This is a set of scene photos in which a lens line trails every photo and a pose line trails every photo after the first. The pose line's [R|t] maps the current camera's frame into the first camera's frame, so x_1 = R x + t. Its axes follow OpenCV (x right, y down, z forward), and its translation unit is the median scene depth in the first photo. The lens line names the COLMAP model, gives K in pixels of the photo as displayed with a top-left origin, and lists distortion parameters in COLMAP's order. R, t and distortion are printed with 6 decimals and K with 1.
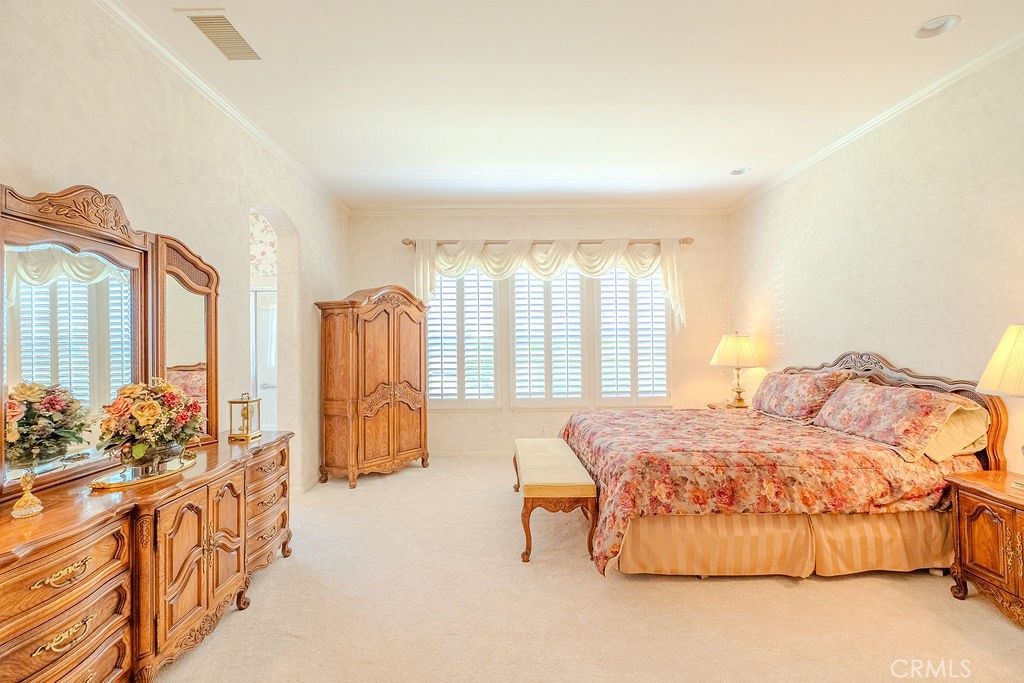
lens RADIAL K [[450.8, 0, 512.0], [0, 450.8, 341.5], [0, 0, 1]] dist [0.000666, 0.000556]
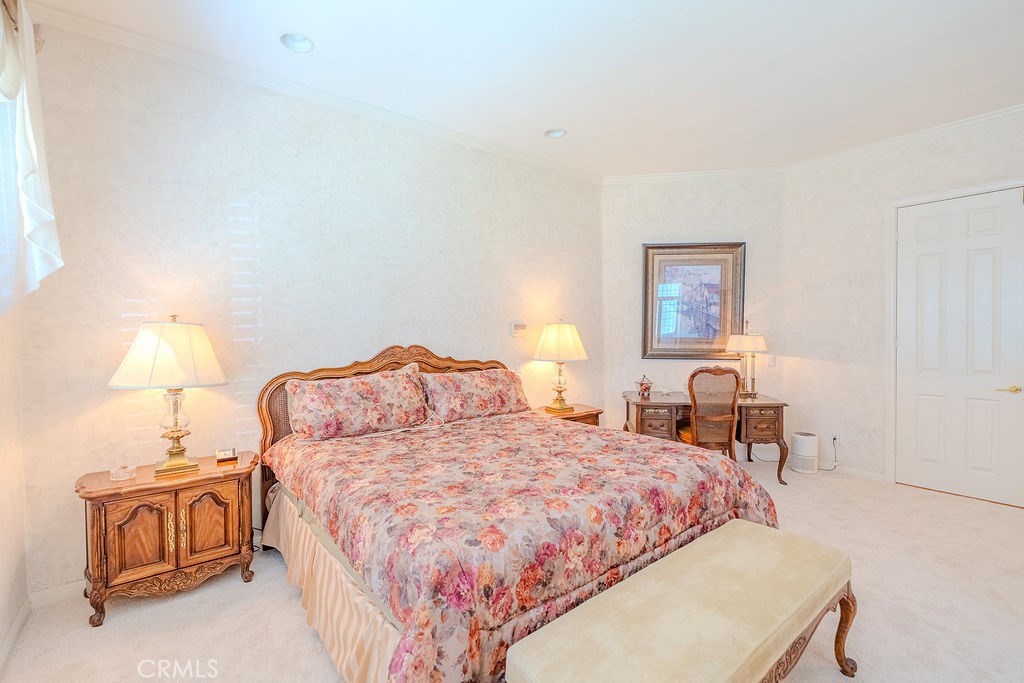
lens RADIAL K [[450.8, 0, 512.0], [0, 450.8, 341.5], [0, 0, 1]] dist [0.000666, 0.000556]
pose [[-0.595710, -0.034312, 0.802466, -0.163240], [-0.006629, 0.999263, 0.037806, -0.023091], [-0.803172, 0.017202, -0.595498, 1.359398]]
